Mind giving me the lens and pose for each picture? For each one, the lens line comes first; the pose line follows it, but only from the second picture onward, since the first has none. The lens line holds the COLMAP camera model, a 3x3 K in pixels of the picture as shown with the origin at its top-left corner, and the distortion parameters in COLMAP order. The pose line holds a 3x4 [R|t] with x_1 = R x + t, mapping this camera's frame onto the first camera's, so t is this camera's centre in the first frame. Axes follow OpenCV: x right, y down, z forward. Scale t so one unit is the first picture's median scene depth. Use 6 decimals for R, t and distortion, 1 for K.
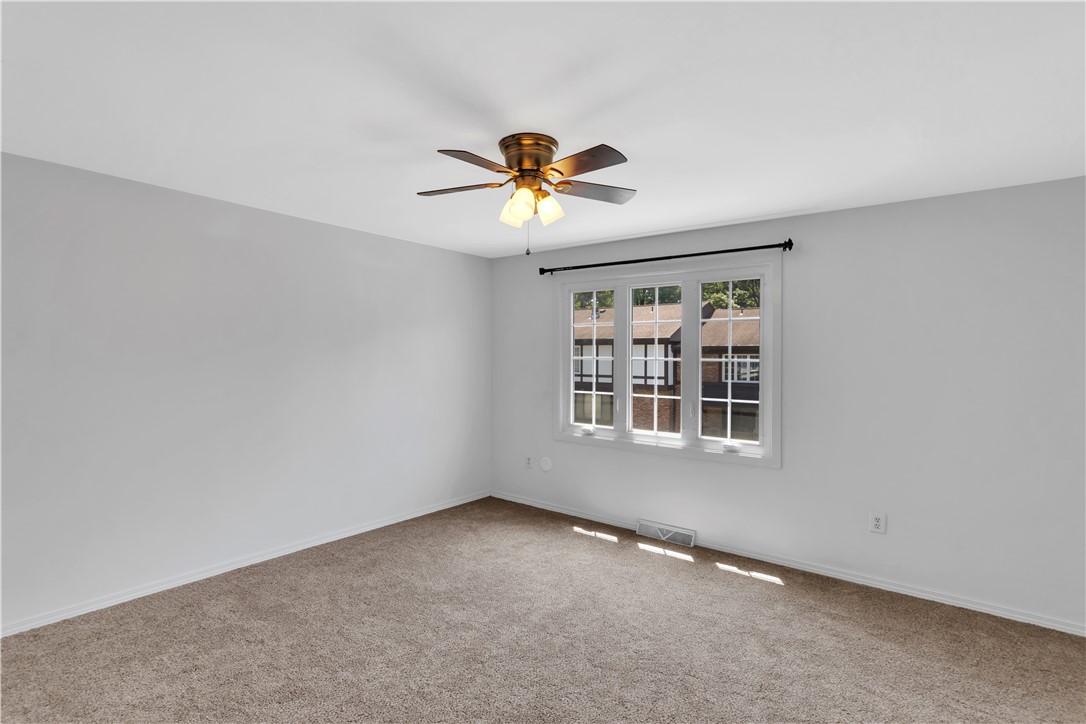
lens RADIAL K [[543.0, 0, 535.1], [0, 543.0, 362.0], [0, 0, 1]] dist [0.017427, 0.000366]
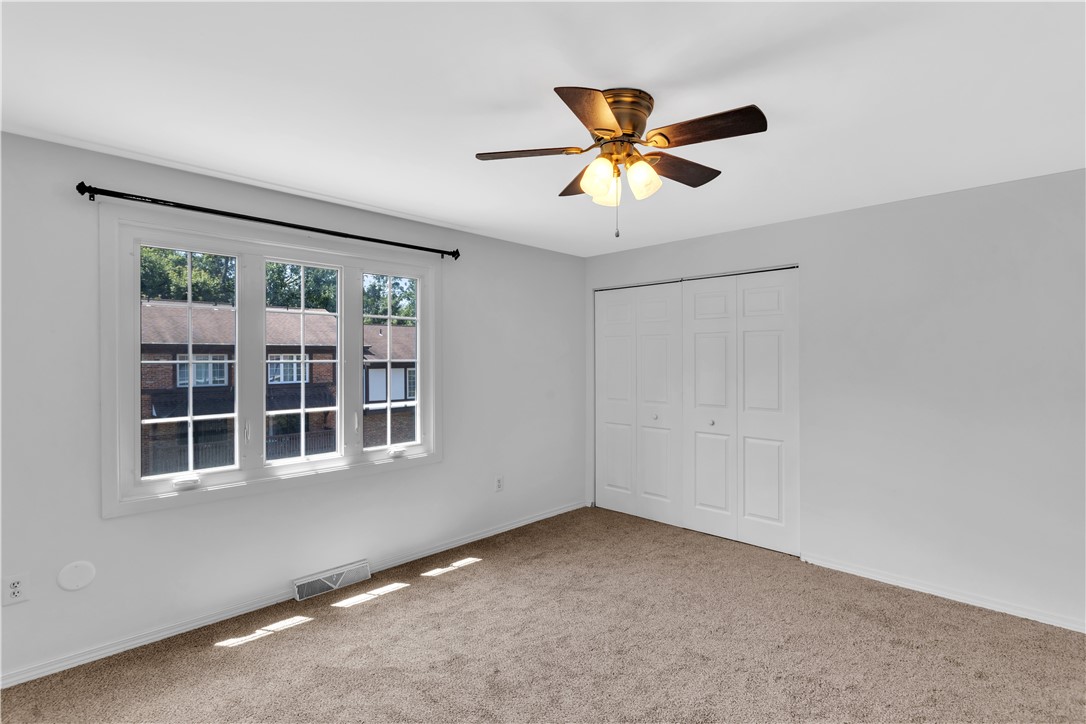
lens RADIAL K [[543.0, 0, 531.5], [0, 543.0, 362.2], [0, 0, 1]] dist [0.017427, 0.000366]
pose [[0.099915, -0.017887, 0.994835, -0.516078], [0.014660, 0.999756, 0.016503, -0.012312], [-0.994888, 0.012935, 0.100153, 0.626403]]
